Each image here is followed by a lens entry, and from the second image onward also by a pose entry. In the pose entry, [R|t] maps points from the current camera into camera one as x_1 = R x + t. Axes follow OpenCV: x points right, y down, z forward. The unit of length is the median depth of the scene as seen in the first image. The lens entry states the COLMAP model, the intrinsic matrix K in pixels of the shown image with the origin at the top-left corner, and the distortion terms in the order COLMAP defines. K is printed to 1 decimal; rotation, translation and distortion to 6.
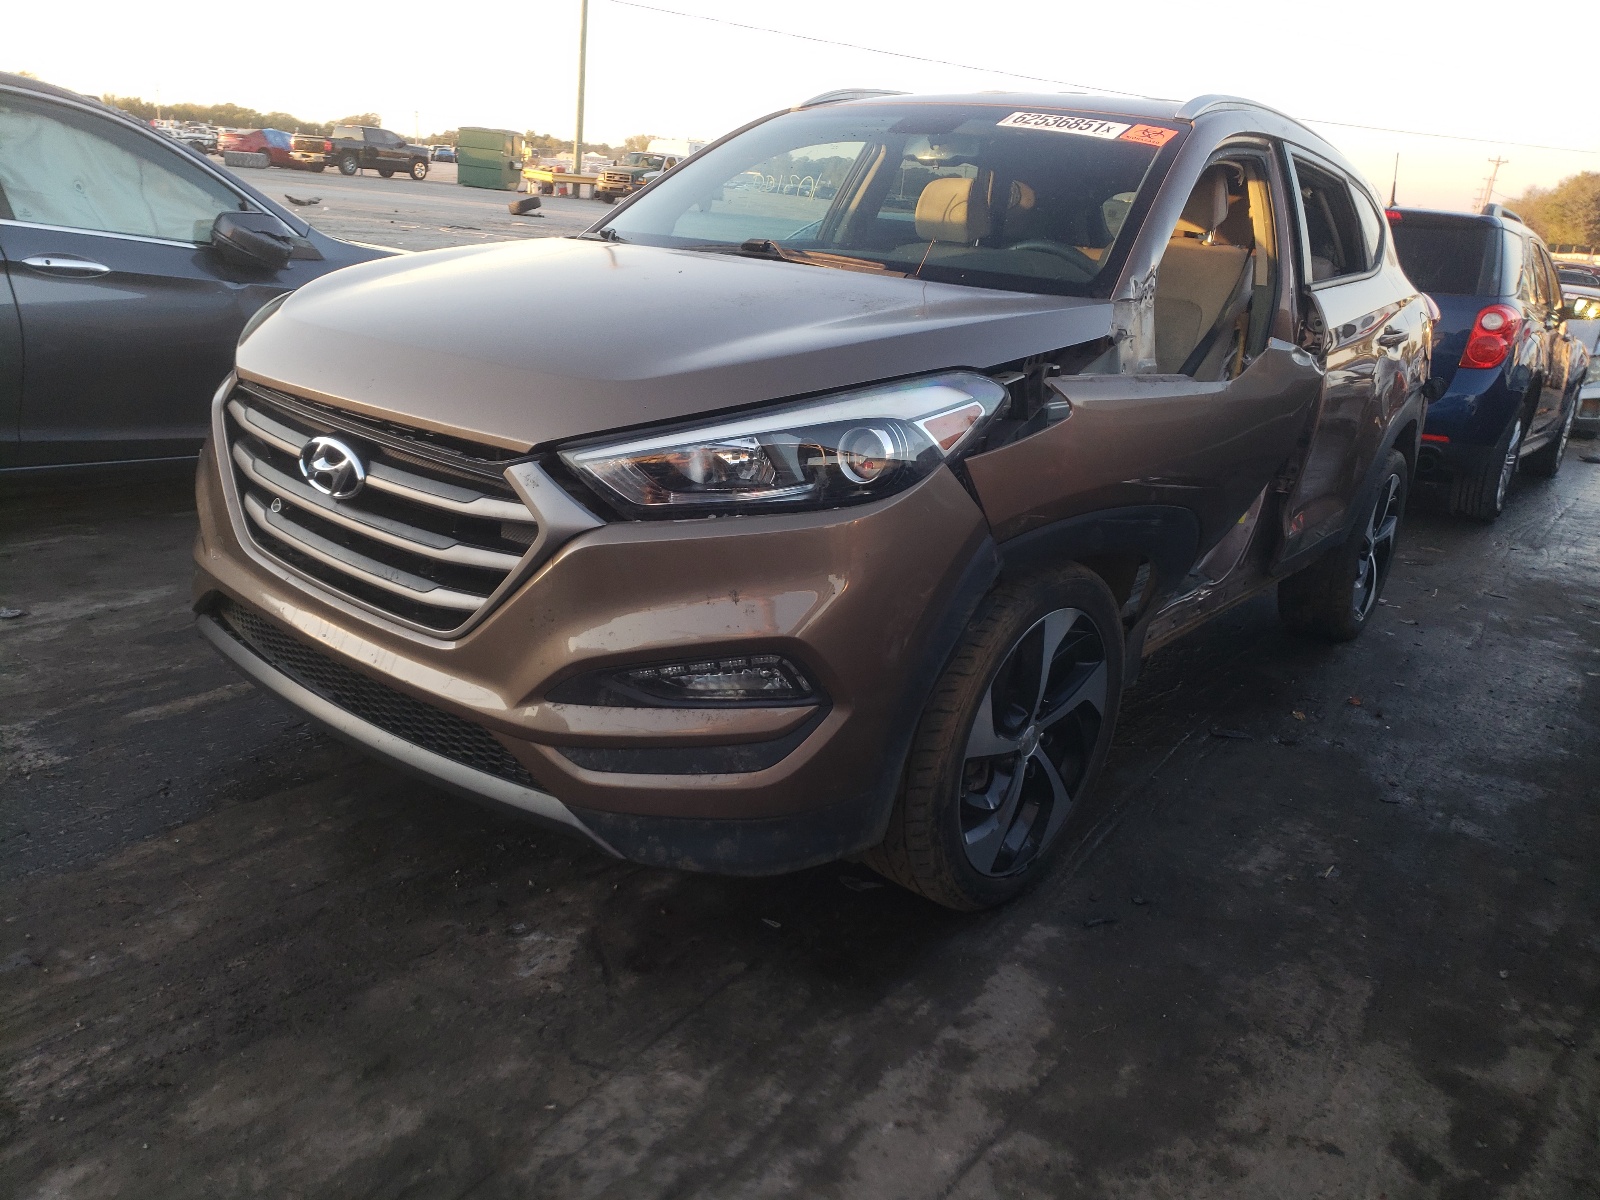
lens RADIAL K [[1183.3, 0, 797.1], [0, 1183.3, 595.7], [0, 0, 1]] dist [0.011353, -0.016166]
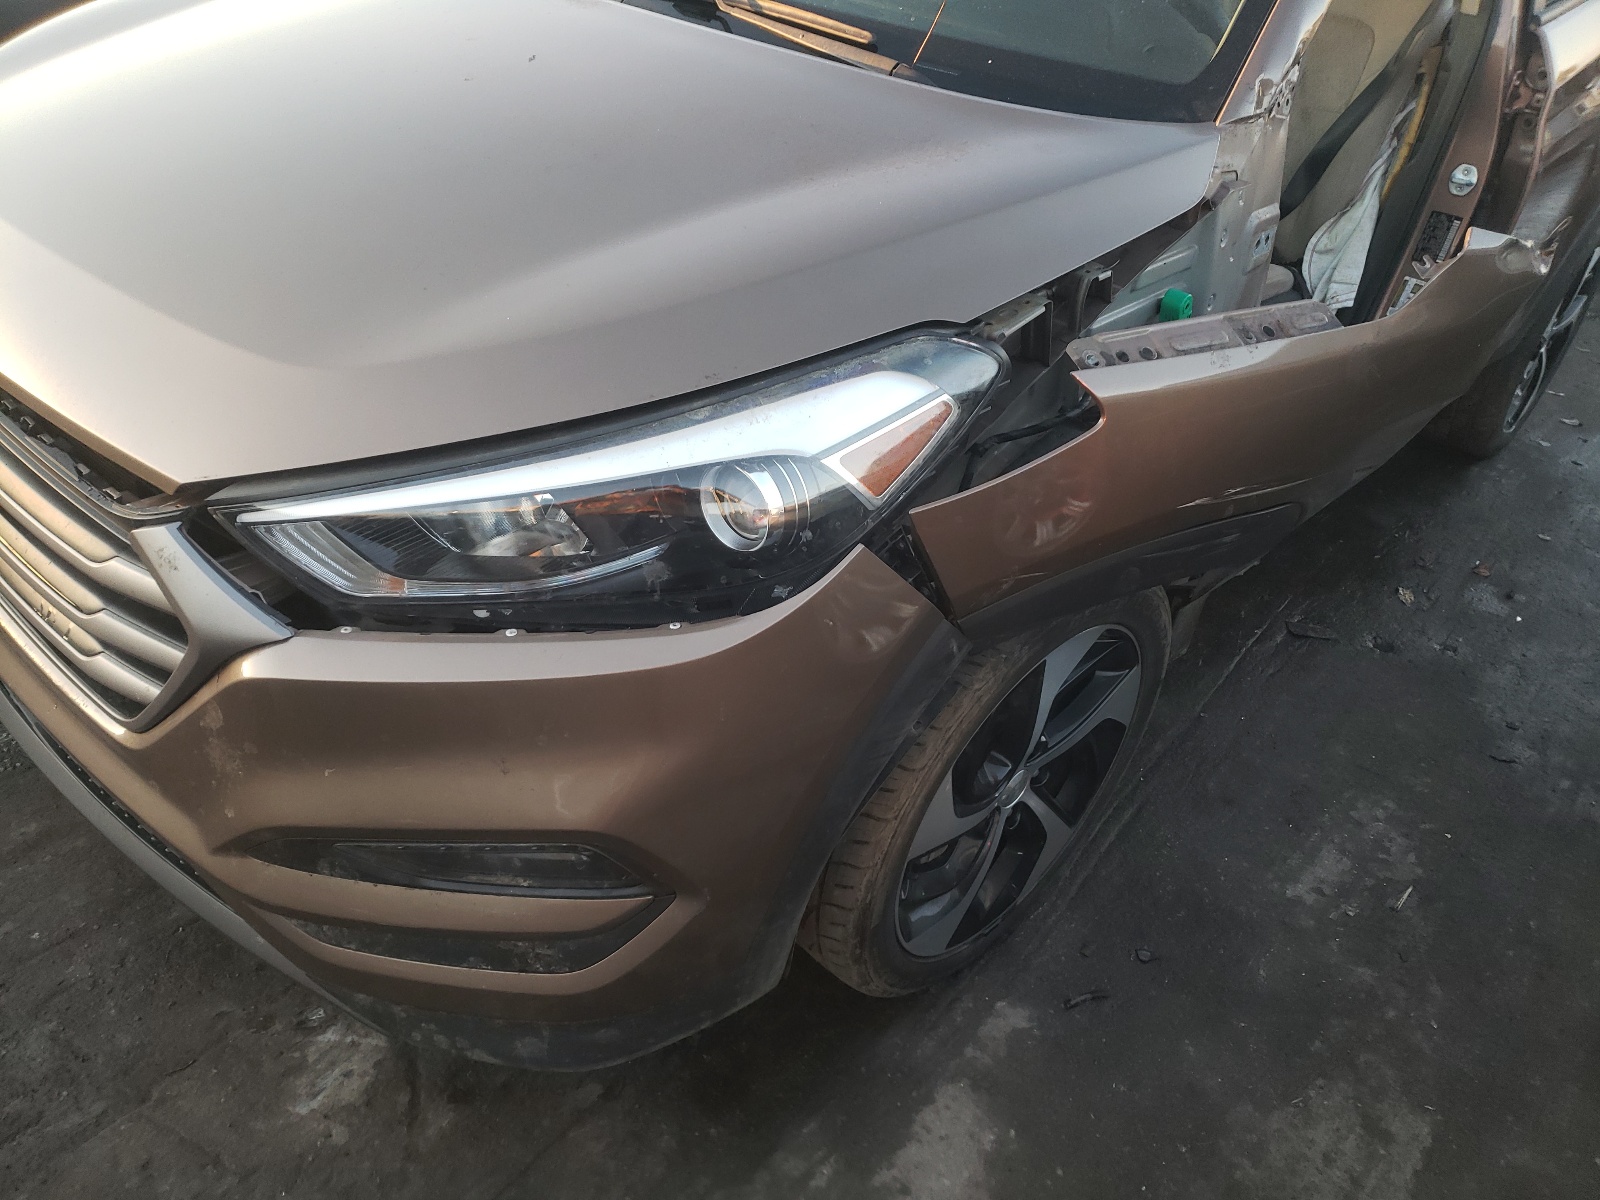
lens RADIAL K [[1202.4, 0, 799.4], [0, 1202.4, 598.9], [0, 0, 1]] dist [0.004083, 0.009881]
pose [[0.996934, 0.055302, -0.055364, 0.105096], [-0.035796, 0.951429, 0.305782, -0.223131], [0.069585, -0.302862, 0.950491, 0.343694]]
